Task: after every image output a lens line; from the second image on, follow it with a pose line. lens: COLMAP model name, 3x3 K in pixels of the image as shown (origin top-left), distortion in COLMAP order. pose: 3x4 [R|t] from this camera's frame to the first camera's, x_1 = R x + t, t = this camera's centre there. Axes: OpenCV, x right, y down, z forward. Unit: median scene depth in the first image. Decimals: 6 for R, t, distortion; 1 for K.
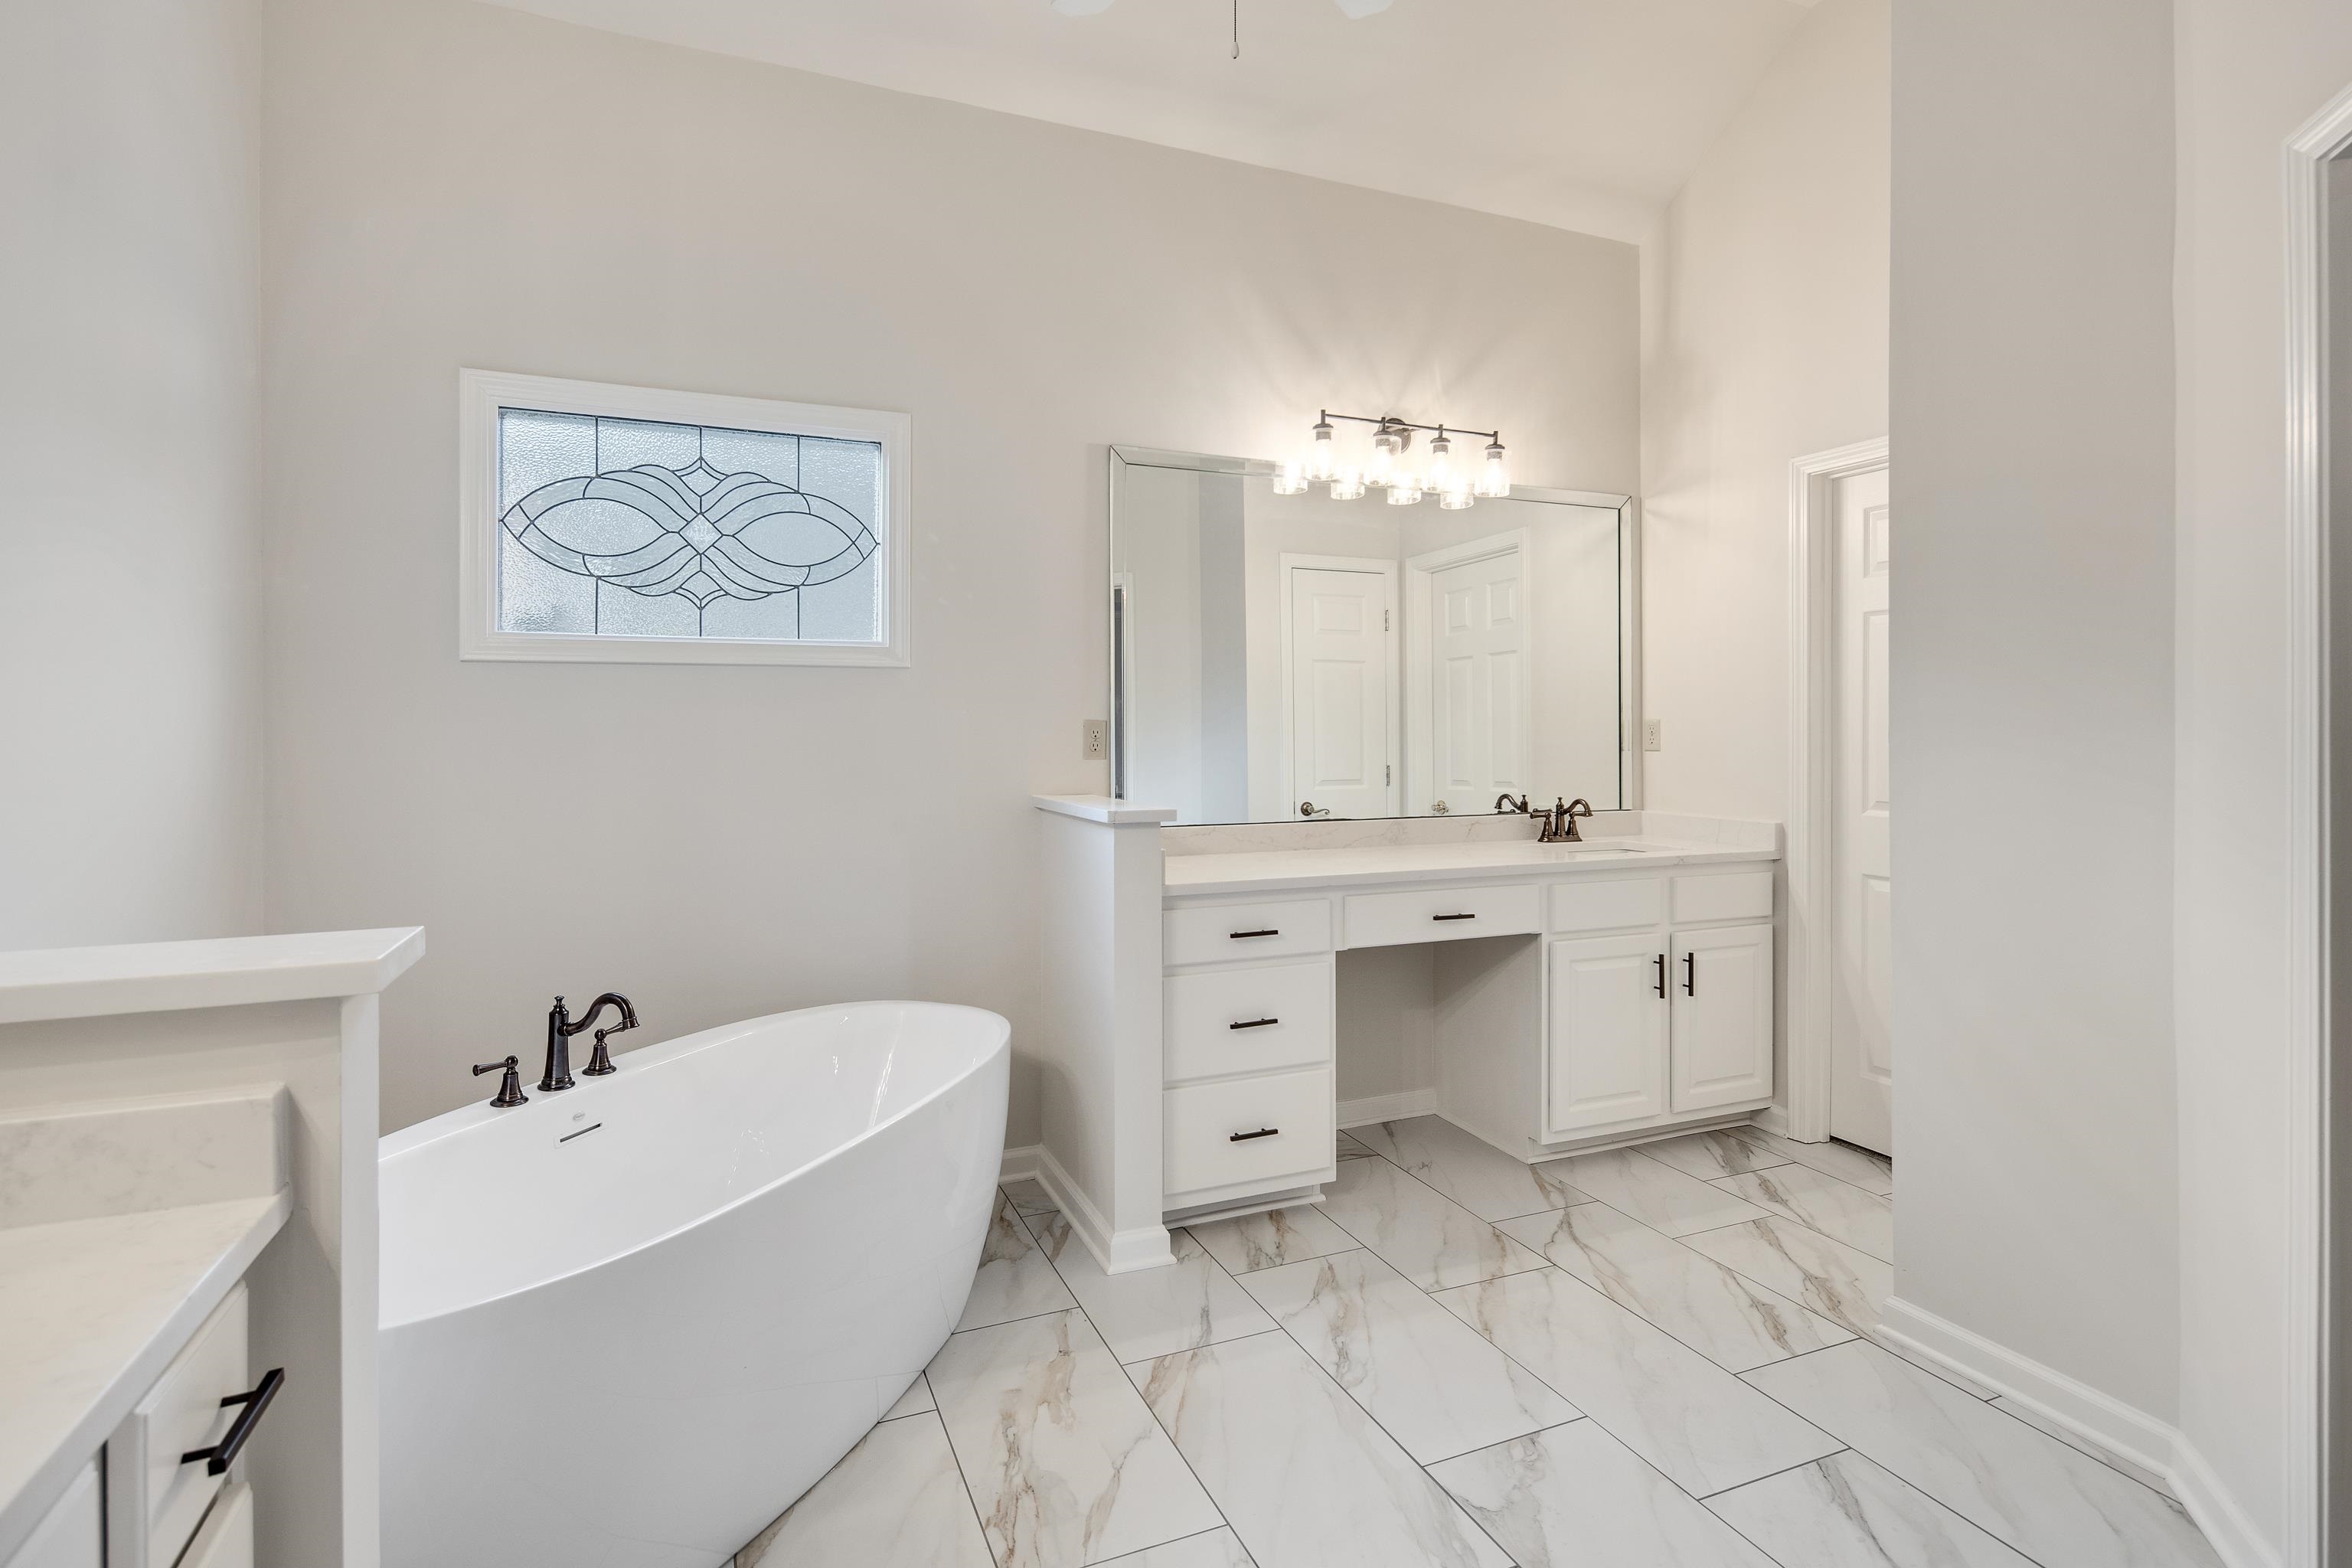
lens RADIAL K [[1148.6, 0, 1167.1], [0, 1148.6, 694.8], [0, 0, 1]] dist [-0.000923, -0.000885]
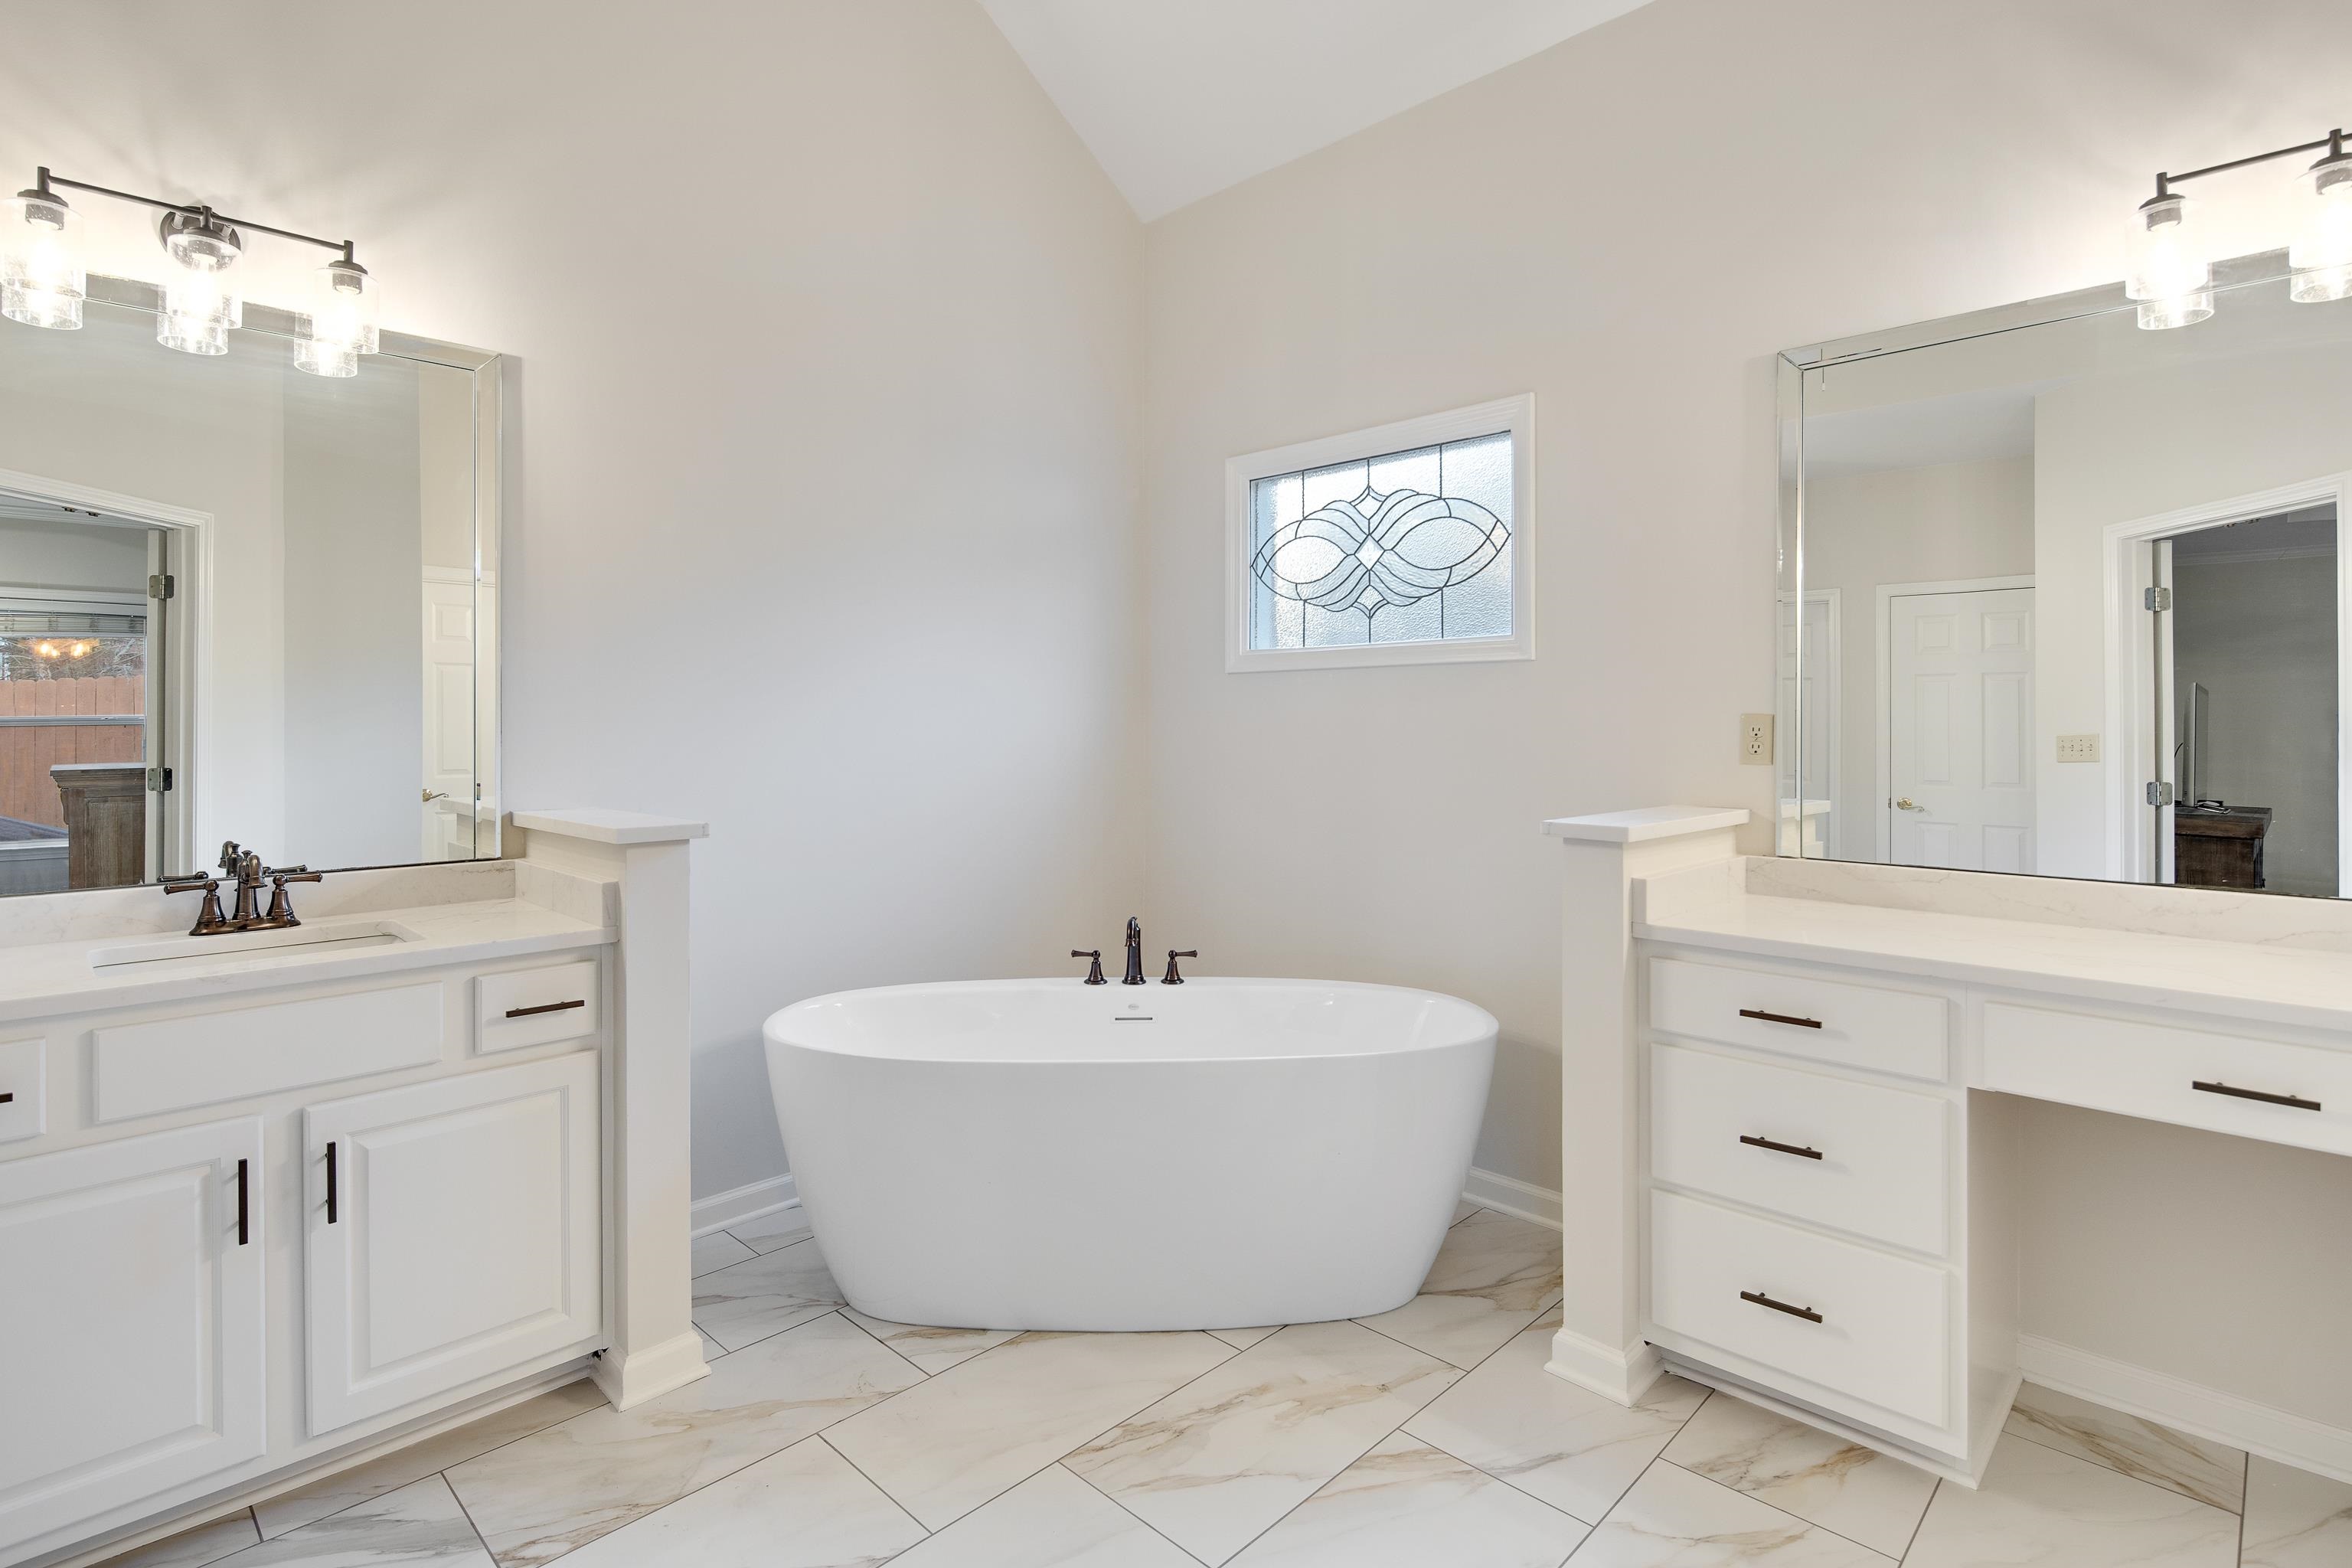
lens RADIAL K [[1148.6, 0, 1167.1], [0, 1148.6, 694.8], [0, 0, 1]] dist [-0.000923, -0.000885]
pose [[0.384264, -0.023170, -0.922933, 0.593481], [0.020959, 0.999646, -0.016370, 0.015643], [0.922985, -0.013053, 0.384613, 0.398187]]
